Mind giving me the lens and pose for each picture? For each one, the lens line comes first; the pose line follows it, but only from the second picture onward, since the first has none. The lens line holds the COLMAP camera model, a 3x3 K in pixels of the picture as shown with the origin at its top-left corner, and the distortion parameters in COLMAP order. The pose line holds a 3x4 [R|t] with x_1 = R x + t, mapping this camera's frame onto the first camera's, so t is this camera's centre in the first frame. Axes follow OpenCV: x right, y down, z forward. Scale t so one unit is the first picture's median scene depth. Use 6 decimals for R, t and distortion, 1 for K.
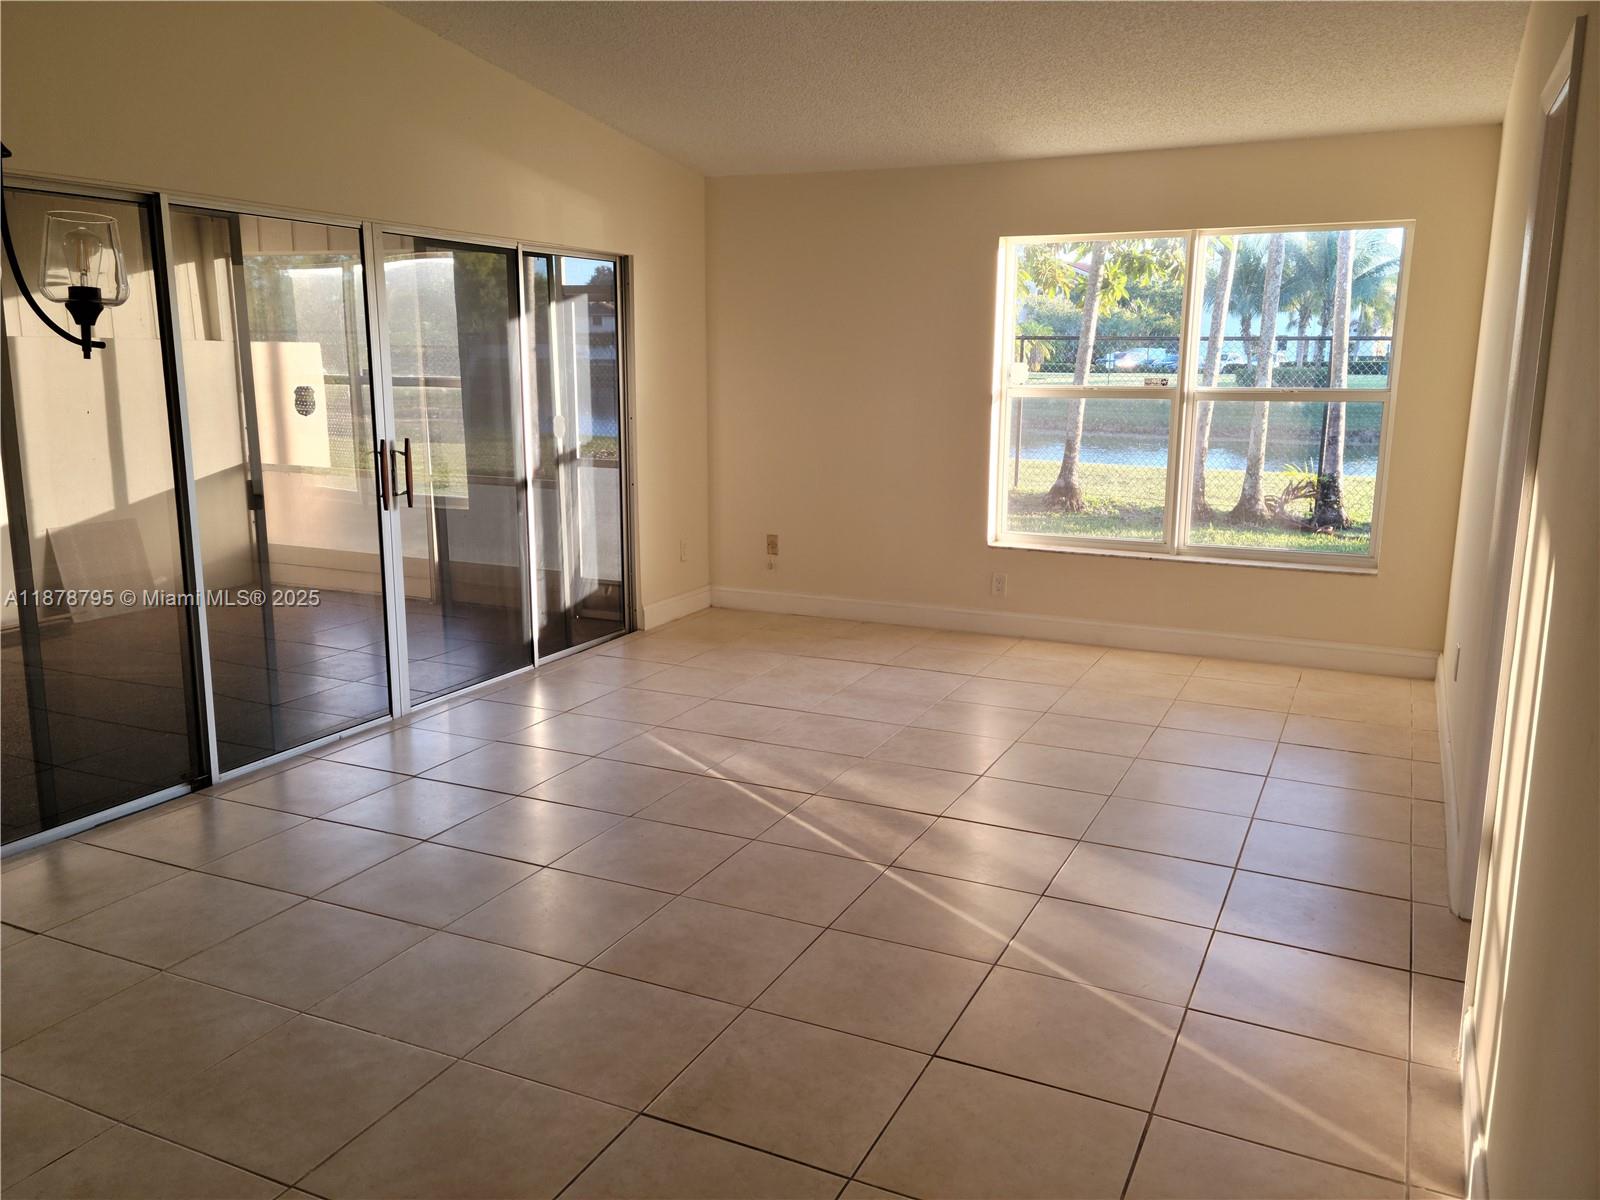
lens RADIAL K [[1261.9, 0, 781.9], [0, 1261.9, 595.4], [0, 0, 1]] dist [0.120414, -0.143087]
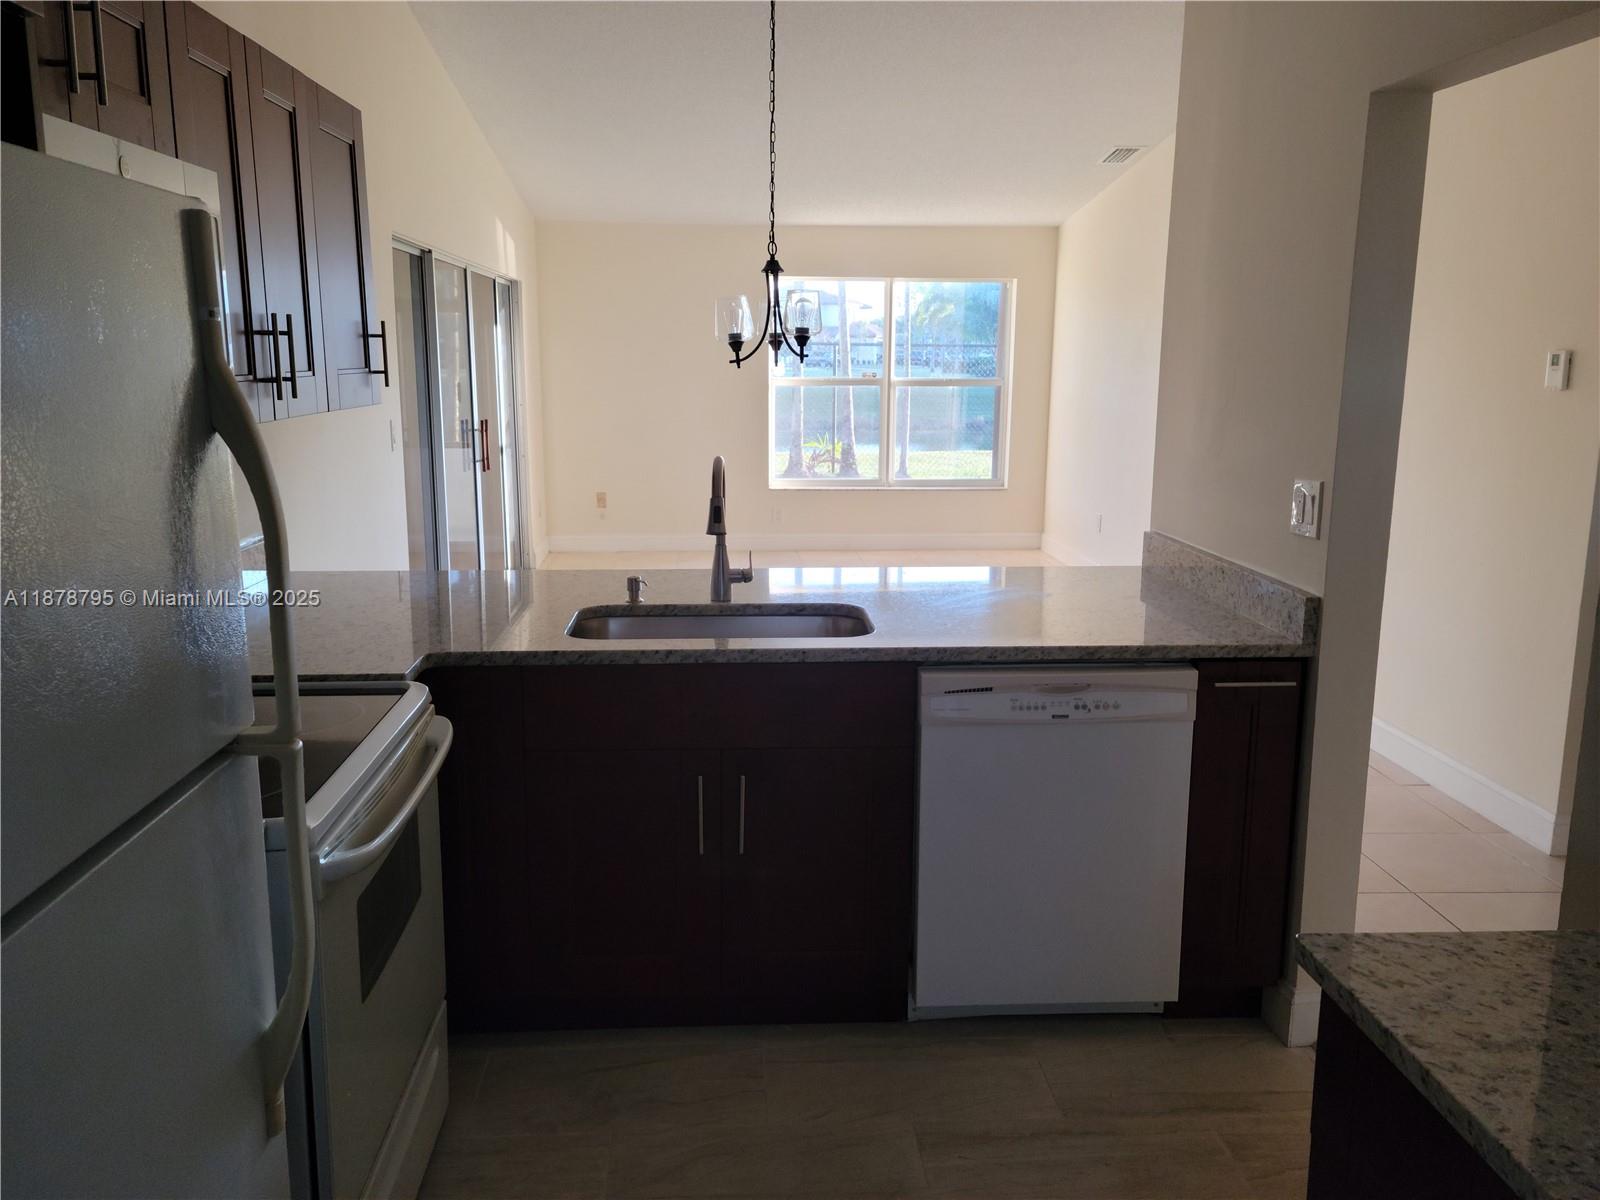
lens RADIAL K [[1302.4, 0, 800.0], [0, 1302.4, 600.0], [0, 0, 1]] dist [0.076926, 0.005801]
pose [[0.861971, -0.094791, 0.498016, -0.610548], [0.093272, 0.995247, 0.027995, 0.052798], [-0.498303, 0.022320, 0.866716, -0.324590]]
